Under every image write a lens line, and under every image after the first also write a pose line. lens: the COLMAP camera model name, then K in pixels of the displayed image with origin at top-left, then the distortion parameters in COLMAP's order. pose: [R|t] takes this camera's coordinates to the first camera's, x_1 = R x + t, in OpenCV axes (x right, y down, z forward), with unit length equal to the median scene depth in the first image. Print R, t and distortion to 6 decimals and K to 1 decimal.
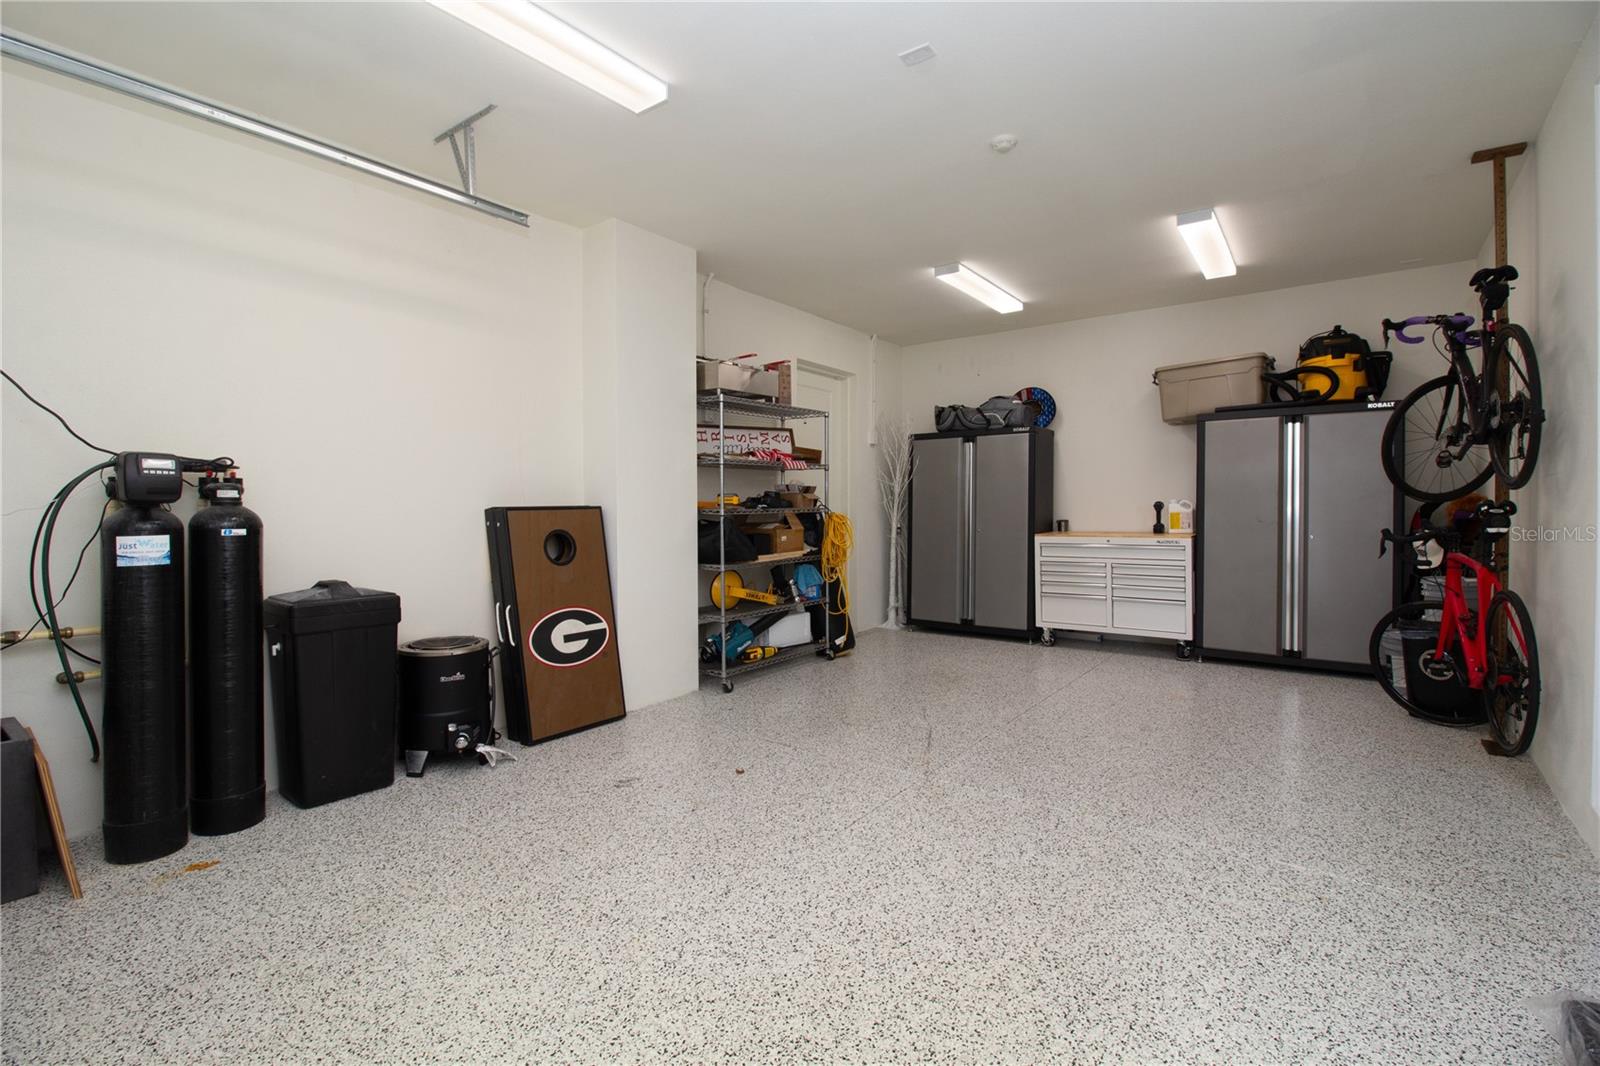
lens RADIAL K [[737.5, 0, 799.8], [0, 737.5, 521.6], [0, 0, 1]] dist [0.000267, -0.000726]
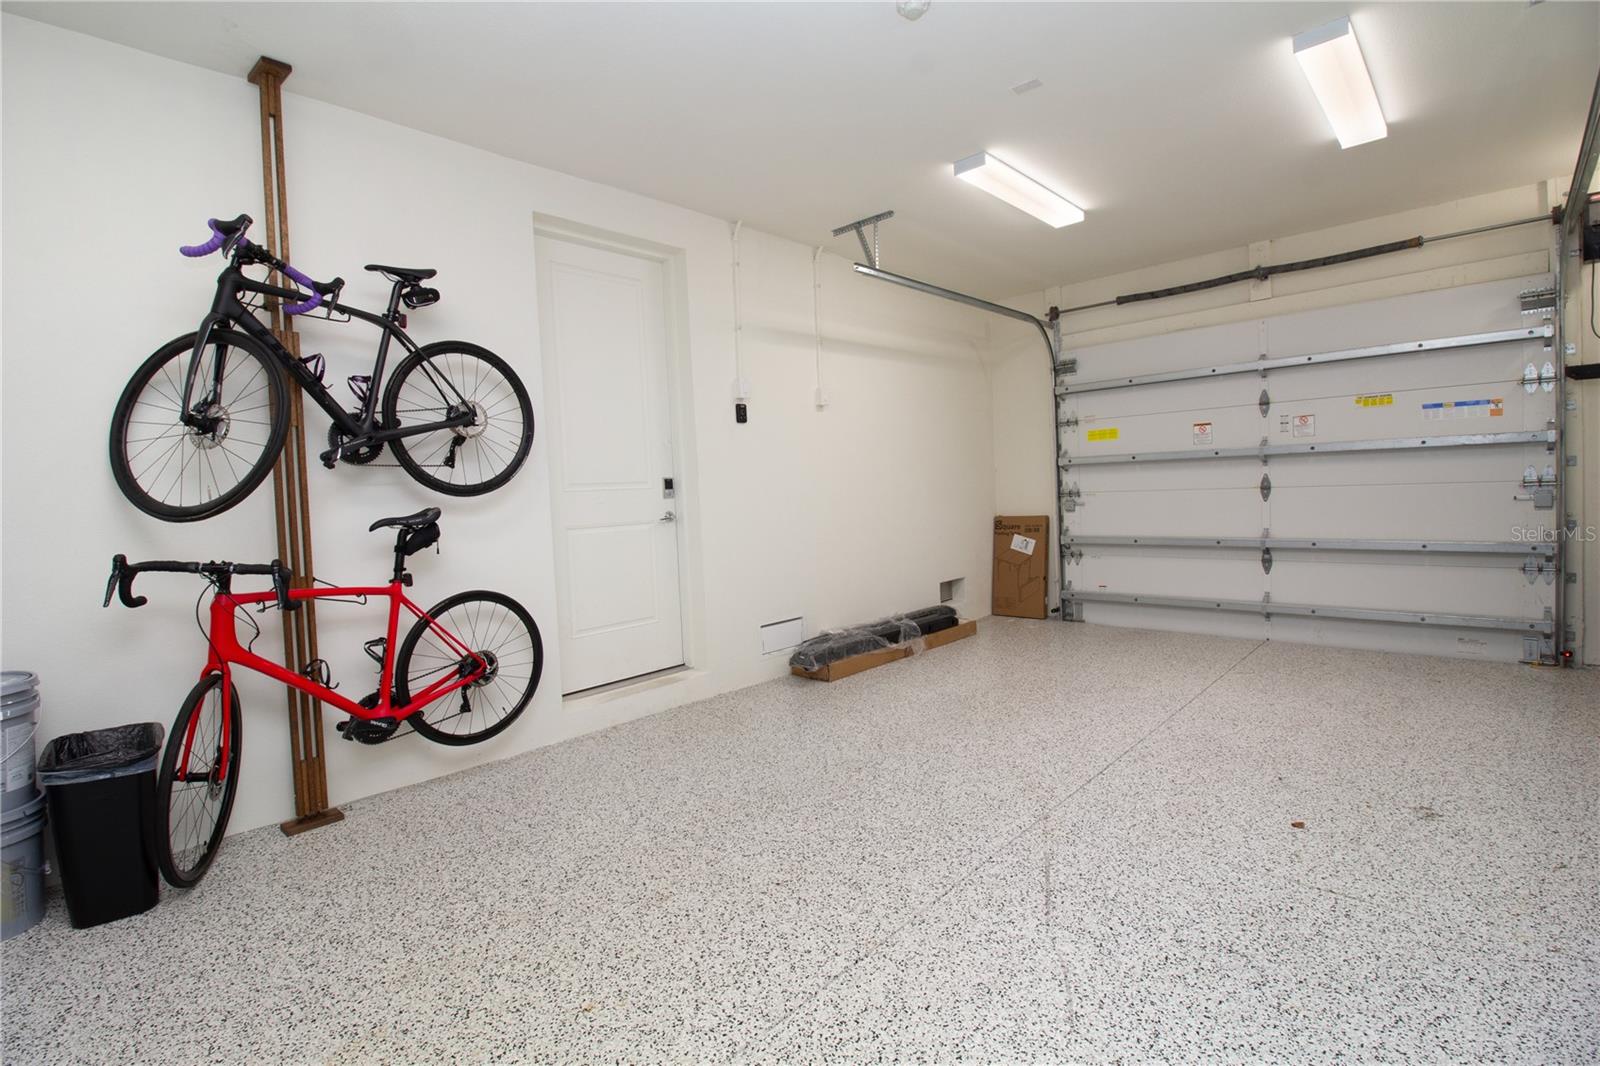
lens RADIAL K [[737.5, 0, 799.7], [0, 737.5, 525.1], [0, 0, 1]] dist [0.000267, -0.000726]
pose [[-0.993016, 0.037268, 0.111938, 0.347839], [0.045552, 0.996336, 0.072380, -0.051556], [-0.108831, 0.076973, -0.991076, 1.862259]]
